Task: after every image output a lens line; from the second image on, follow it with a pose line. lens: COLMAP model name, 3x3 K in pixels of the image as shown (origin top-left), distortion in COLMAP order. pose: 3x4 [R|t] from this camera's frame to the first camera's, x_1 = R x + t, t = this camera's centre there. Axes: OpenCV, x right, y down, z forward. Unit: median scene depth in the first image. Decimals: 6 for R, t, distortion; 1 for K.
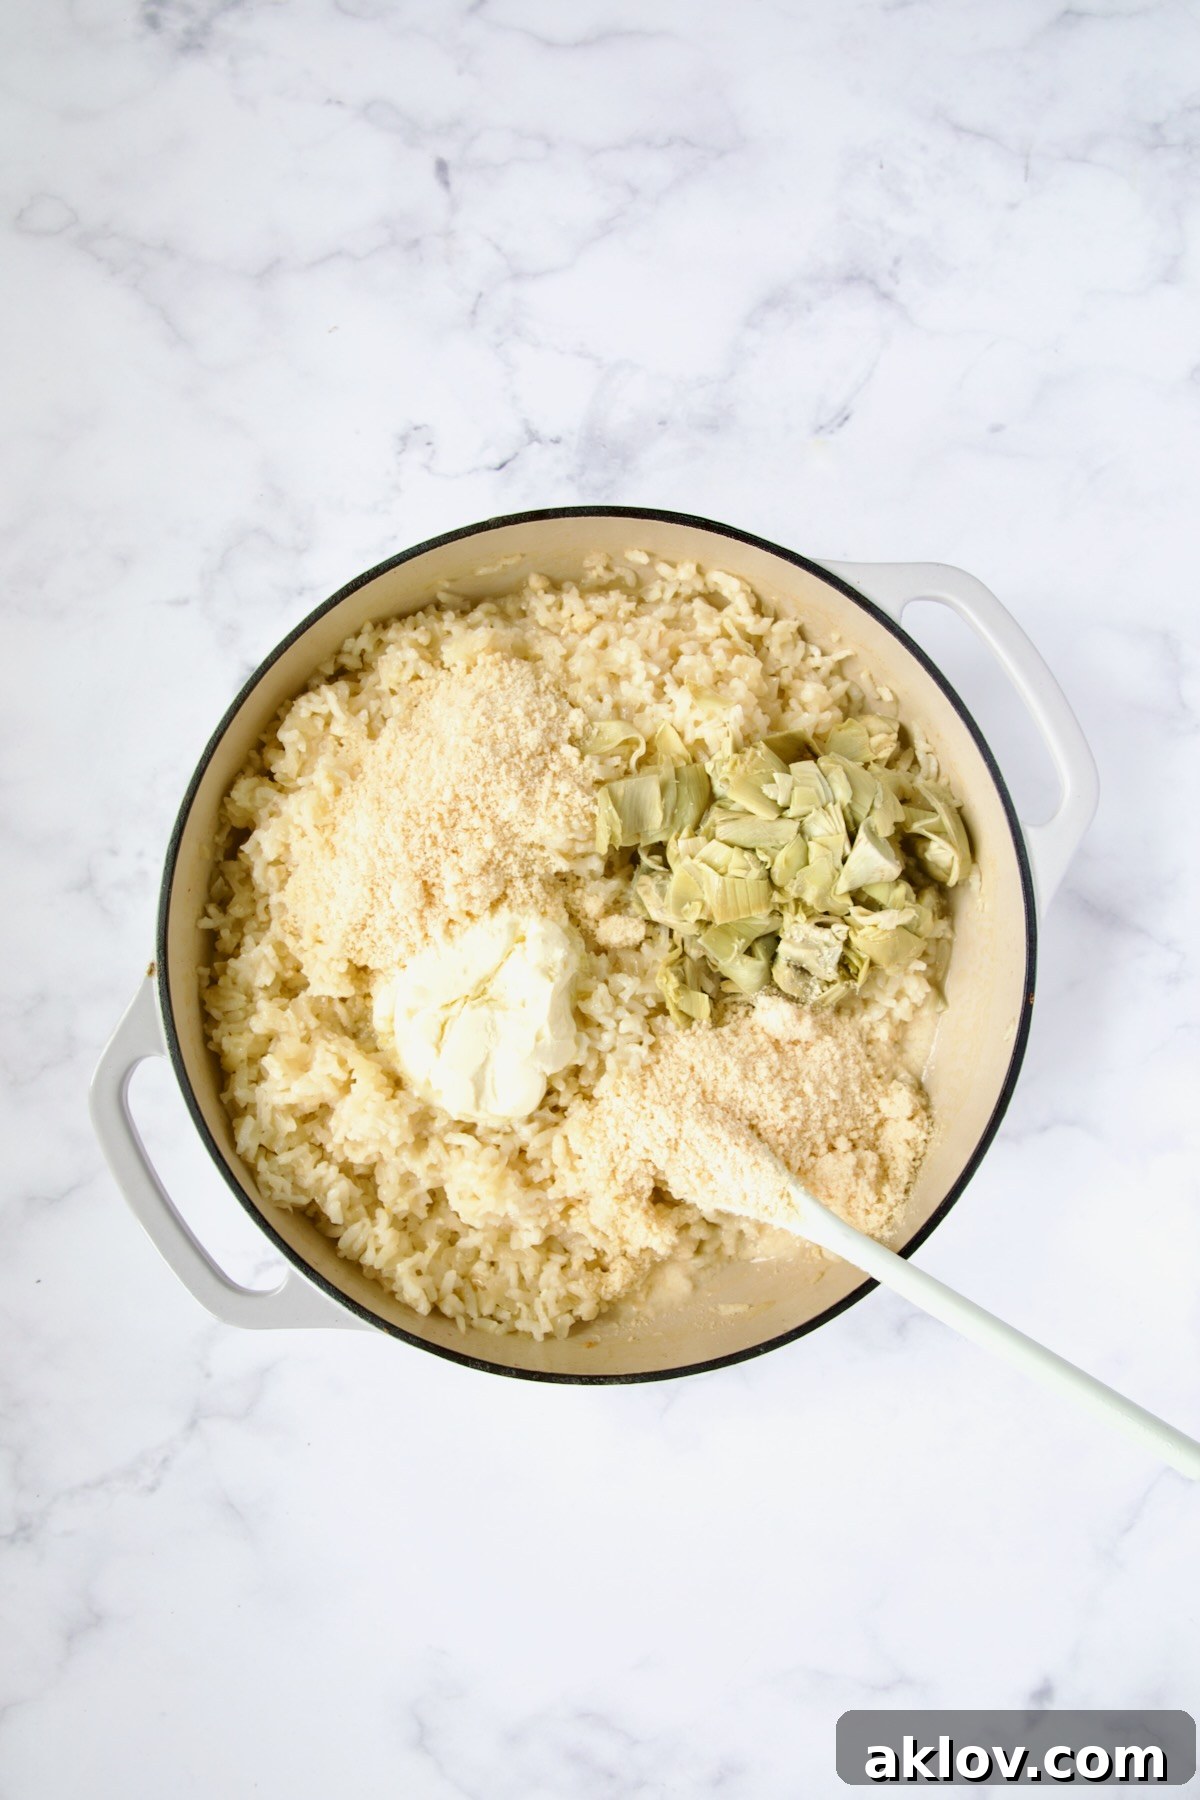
lens RADIAL K [[1491.2, 0, 600.0], [0, 1491.2, 900.0], [0, 0, 1]] dist [-0.001847, -0.008094]
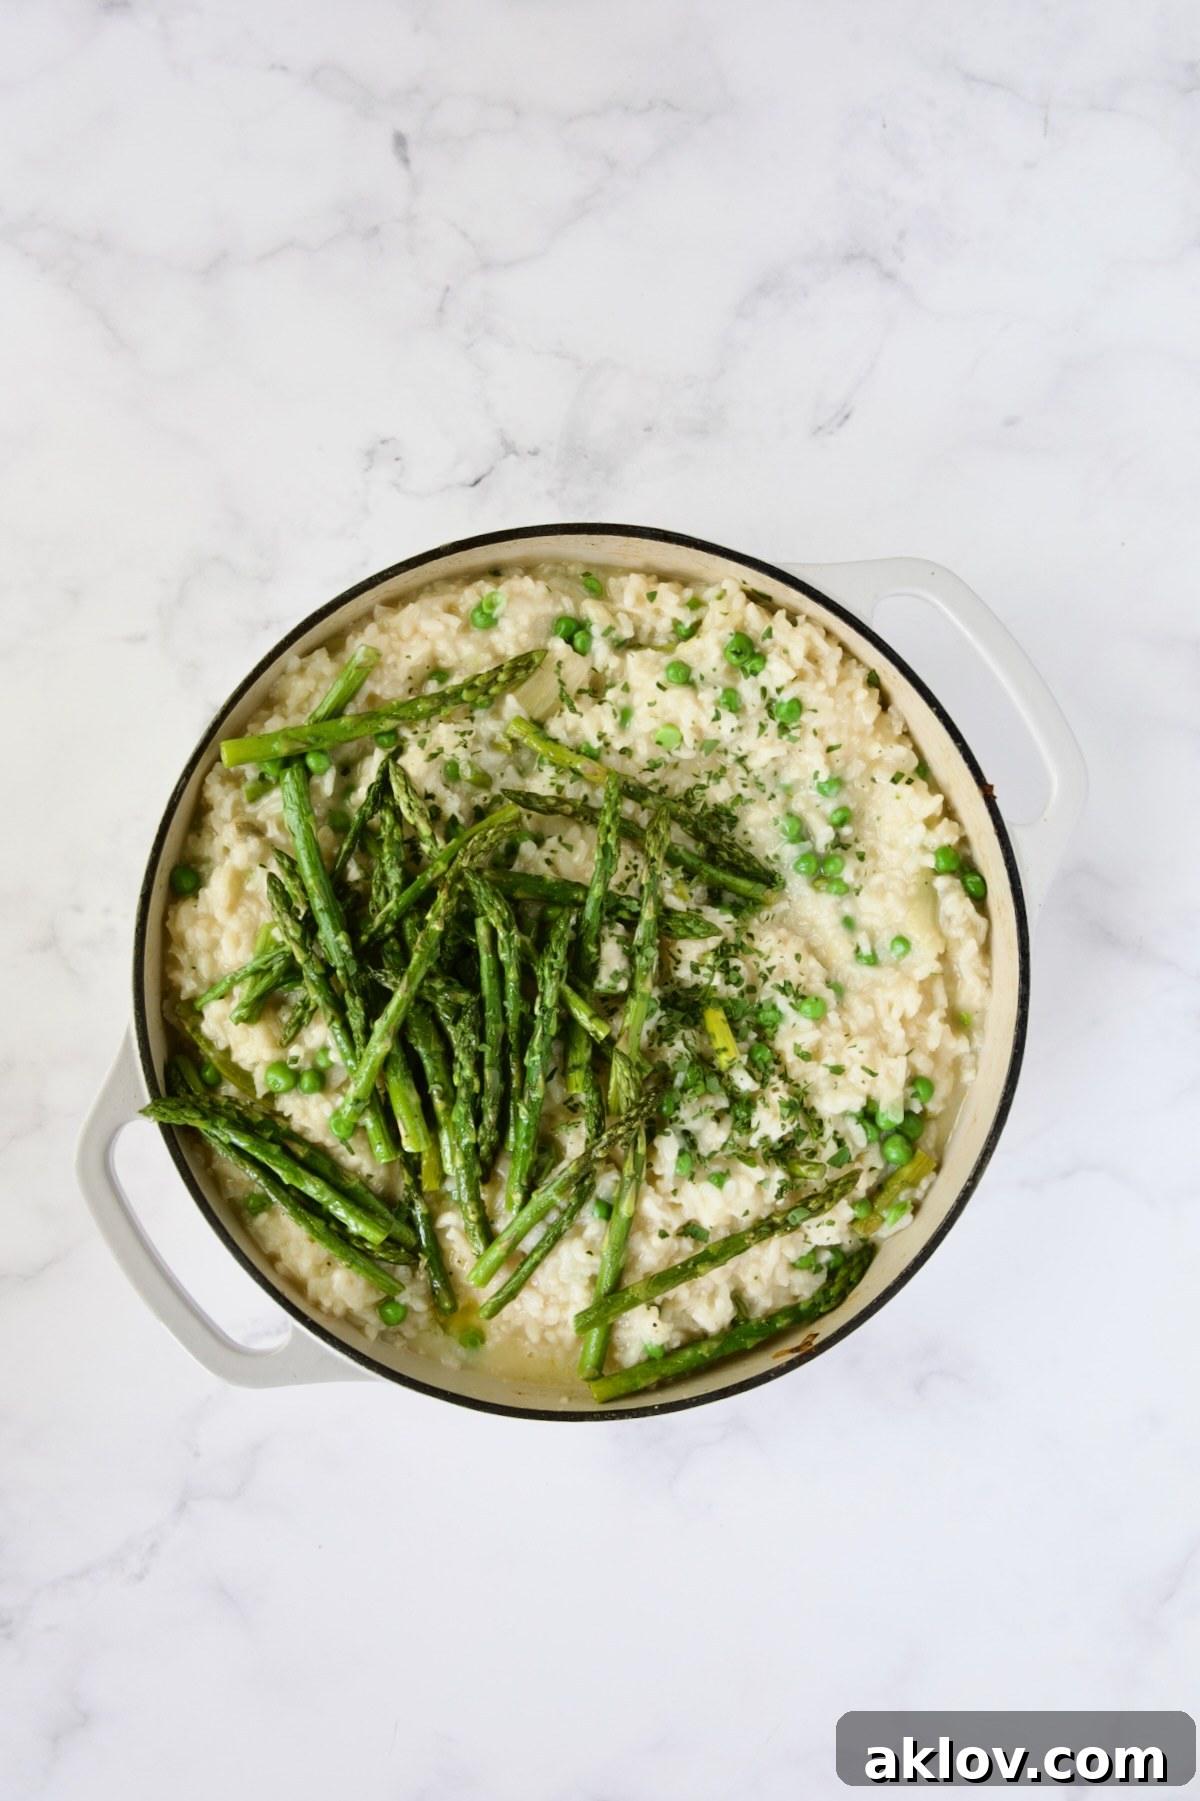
lens RADIAL K [[1305.7, 0, 558.3], [0, 1305.7, 938.1], [0, 0, 1]] dist [0.003596, -0.000198]
pose [[0.999436, -0.027261, -0.019604, -0.006819], [0.026962, 0.999519, -0.015352, 0.008100], [0.020013, 0.014814, 0.999690, 0.194287]]
